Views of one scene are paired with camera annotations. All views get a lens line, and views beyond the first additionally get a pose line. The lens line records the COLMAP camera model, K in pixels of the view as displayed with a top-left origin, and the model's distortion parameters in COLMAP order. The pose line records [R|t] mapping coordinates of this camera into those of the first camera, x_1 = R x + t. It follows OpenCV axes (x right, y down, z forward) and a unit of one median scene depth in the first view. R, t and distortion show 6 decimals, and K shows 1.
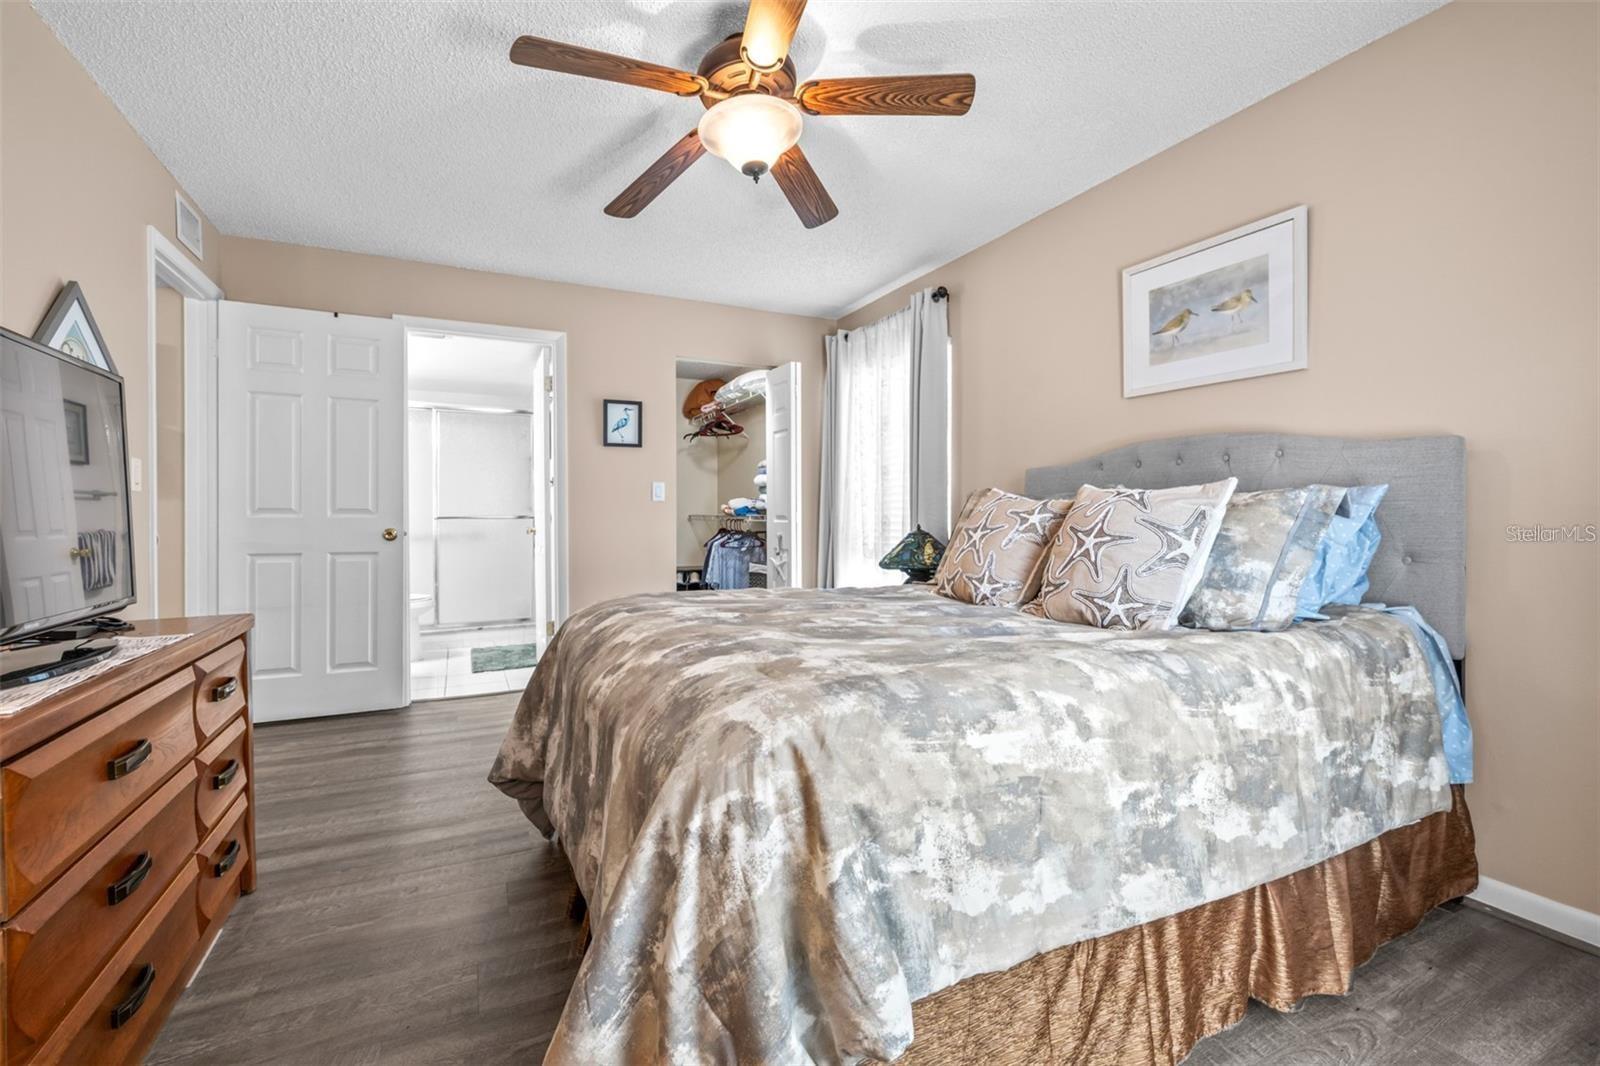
lens RADIAL K [[683.0, 0, 794.3], [0, 683.0, 527.2], [0, 0, 1]] dist [0.001131, -0.000195]
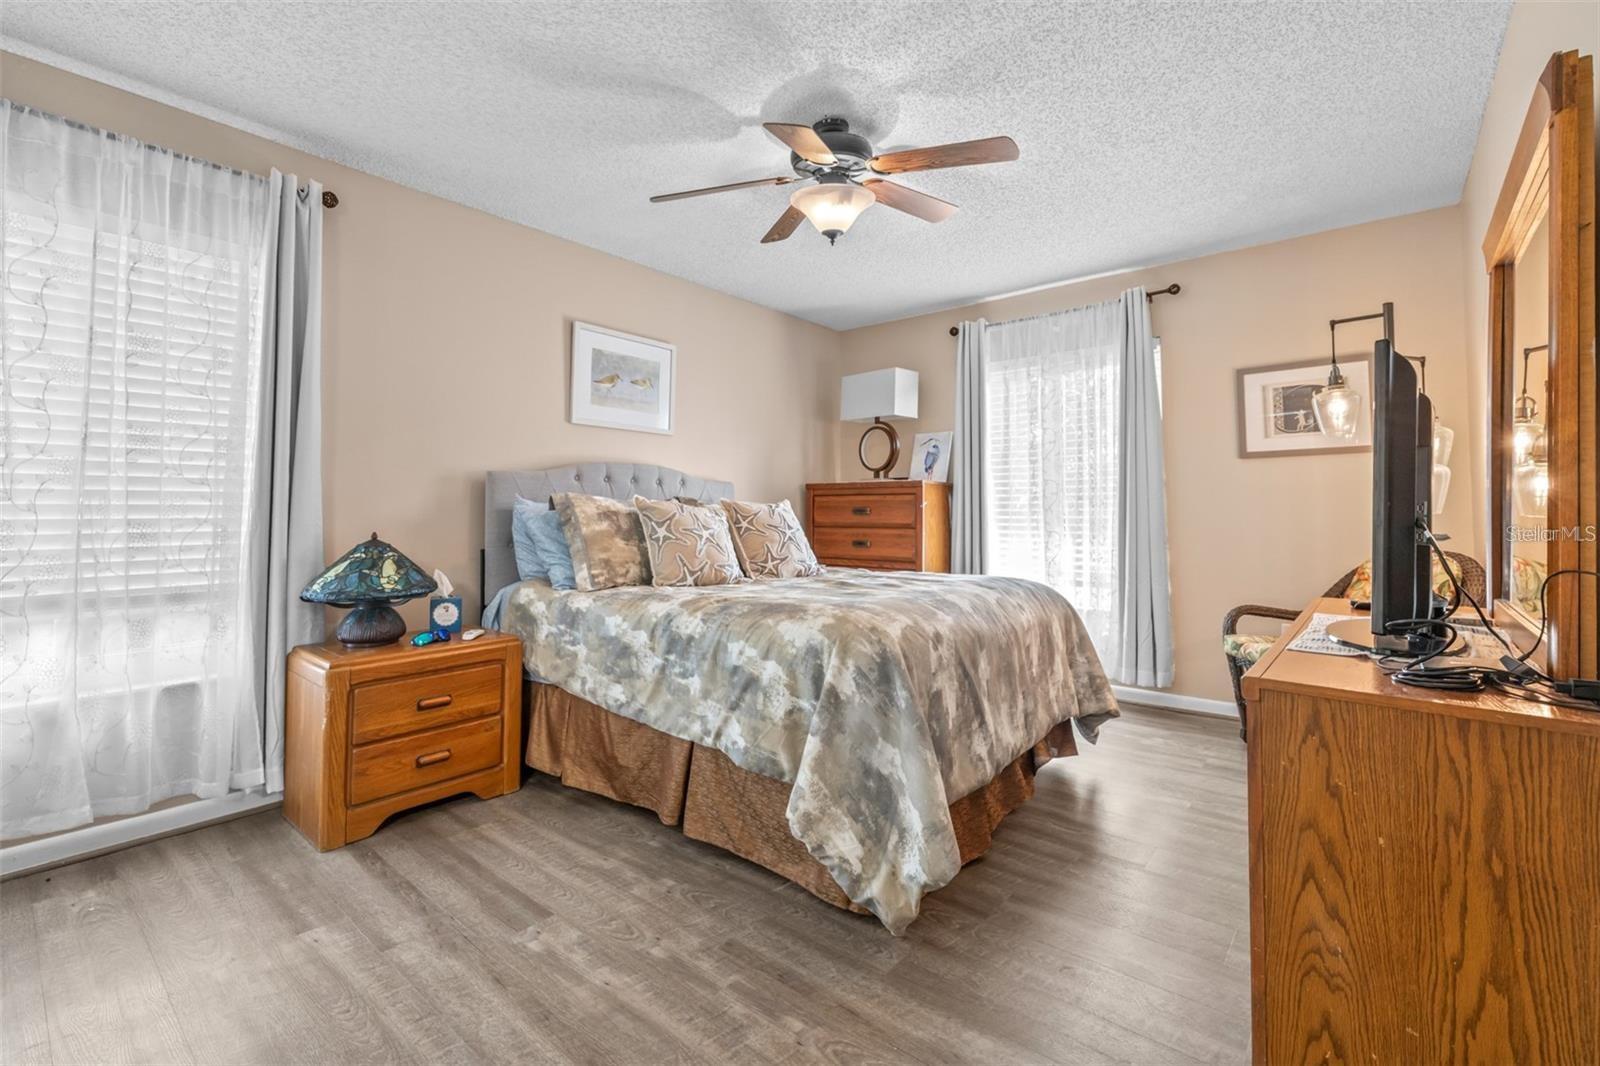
lens RADIAL K [[703.4, 0, 783.8], [0, 703.4, 487.0], [0, 0, 1]] dist [0.001017, 0.000042]
pose [[-0.395472, 0.029731, 0.917997, -0.890923], [0.010307, 0.999557, -0.027932, -0.036955], [-0.918420, -0.001584, -0.395603, 1.237357]]
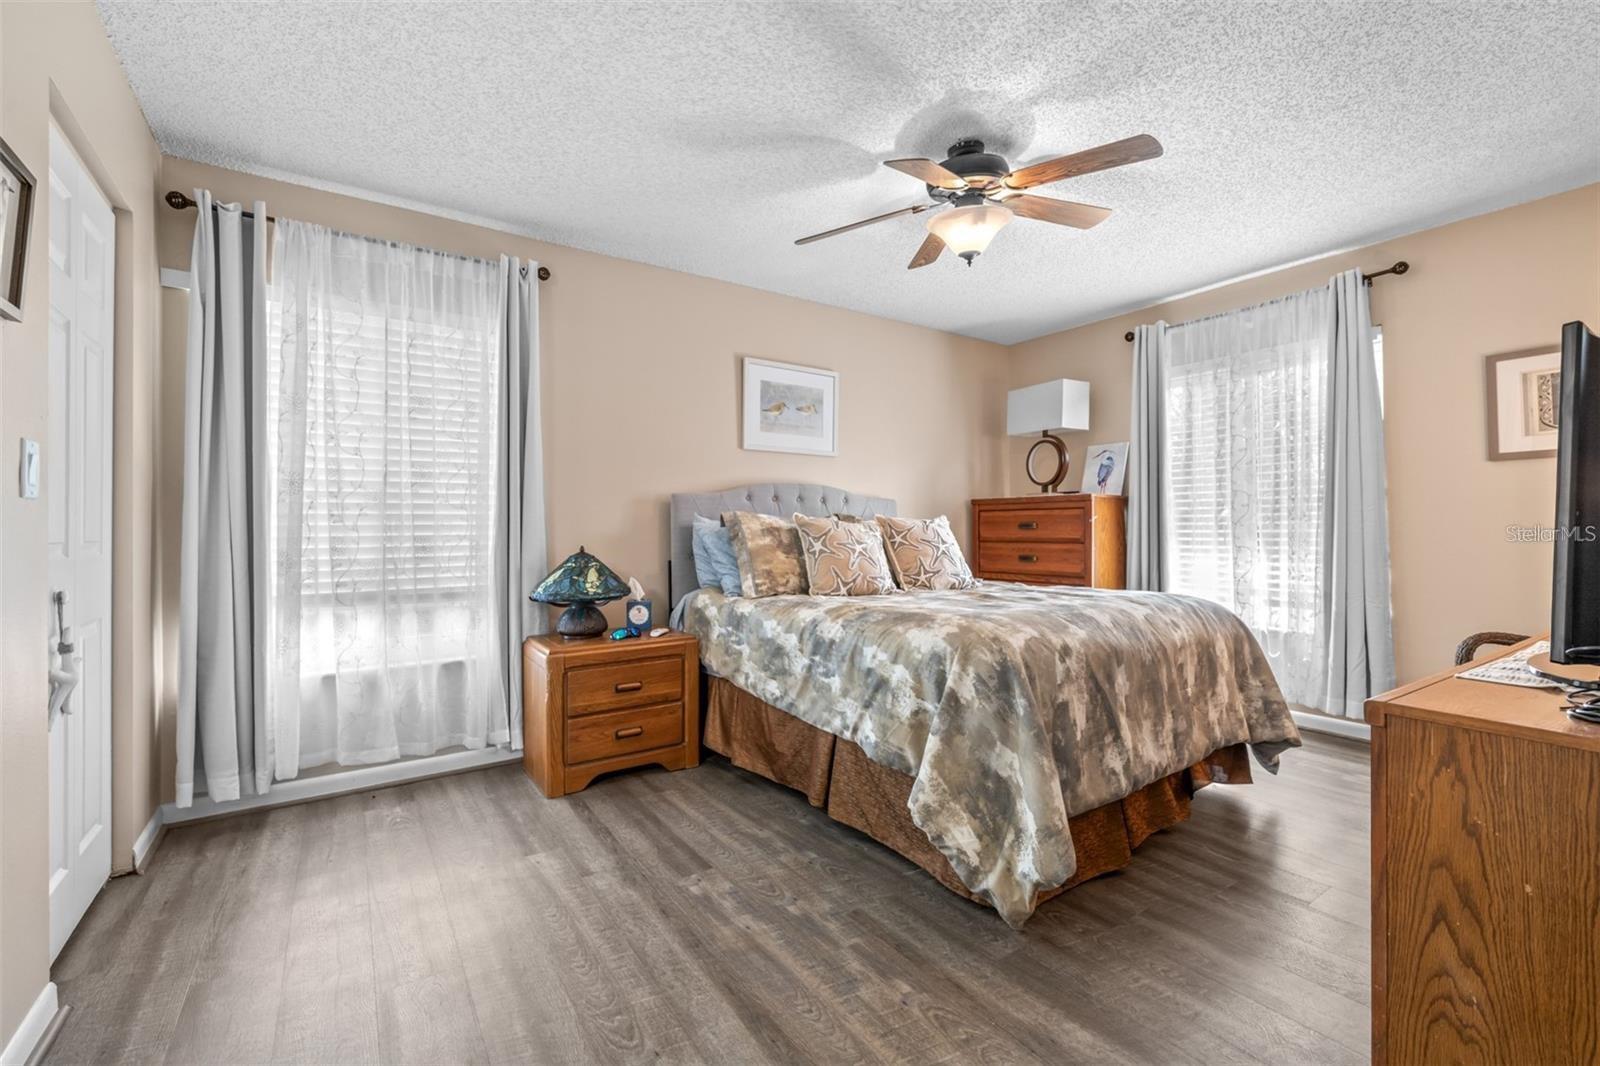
lens RADIAL K [[683.0, 0, 794.3], [0, 683.0, 527.2], [0, 0, 1]] dist [0.001131, -0.000195]
pose [[-0.132177, -0.000270, 0.991226, -0.965323], [0.017905, 0.999836, 0.002659, -0.035590], [-0.991064, 0.018099, -0.132151, 1.165282]]
